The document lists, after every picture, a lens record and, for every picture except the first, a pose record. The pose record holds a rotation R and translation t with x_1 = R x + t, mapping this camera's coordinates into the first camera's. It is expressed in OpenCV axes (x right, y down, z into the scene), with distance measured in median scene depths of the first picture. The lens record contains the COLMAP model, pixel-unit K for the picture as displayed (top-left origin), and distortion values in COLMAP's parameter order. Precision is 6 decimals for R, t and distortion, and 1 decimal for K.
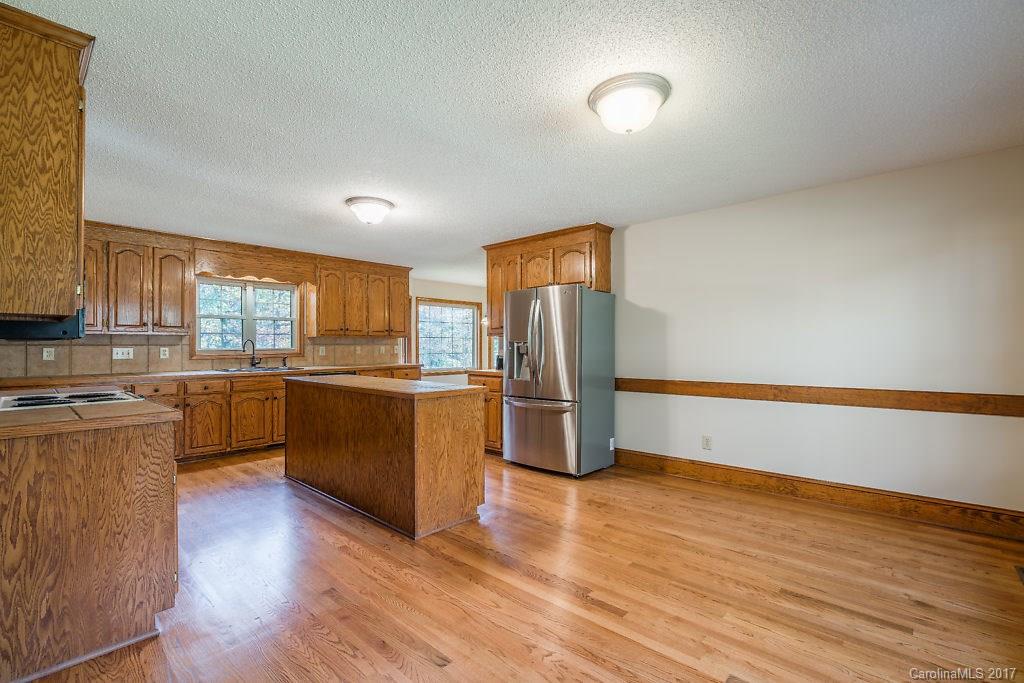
lens RADIAL K [[464.1, 0, 511.9], [0, 464.1, 342.4], [0, 0, 1]] dist [-0.000516, -0.000089]
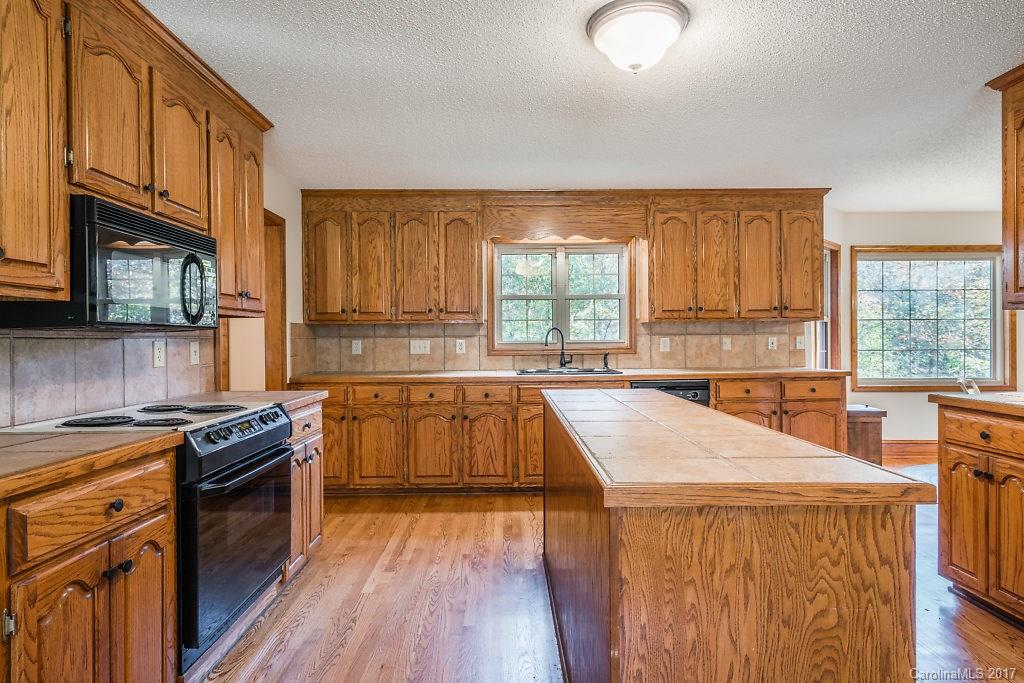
lens RADIAL K [[572.4, 0, 512.3], [0, 572.4, 343.5], [0, 0, 1]] dist [0.002757, 0.001208]
pose [[0.687907, 0.003283, -0.725792, 0.012814], [0.010121, 0.999849, 0.014116, 0.003952], [0.725728, -0.017057, 0.687770, 0.345902]]
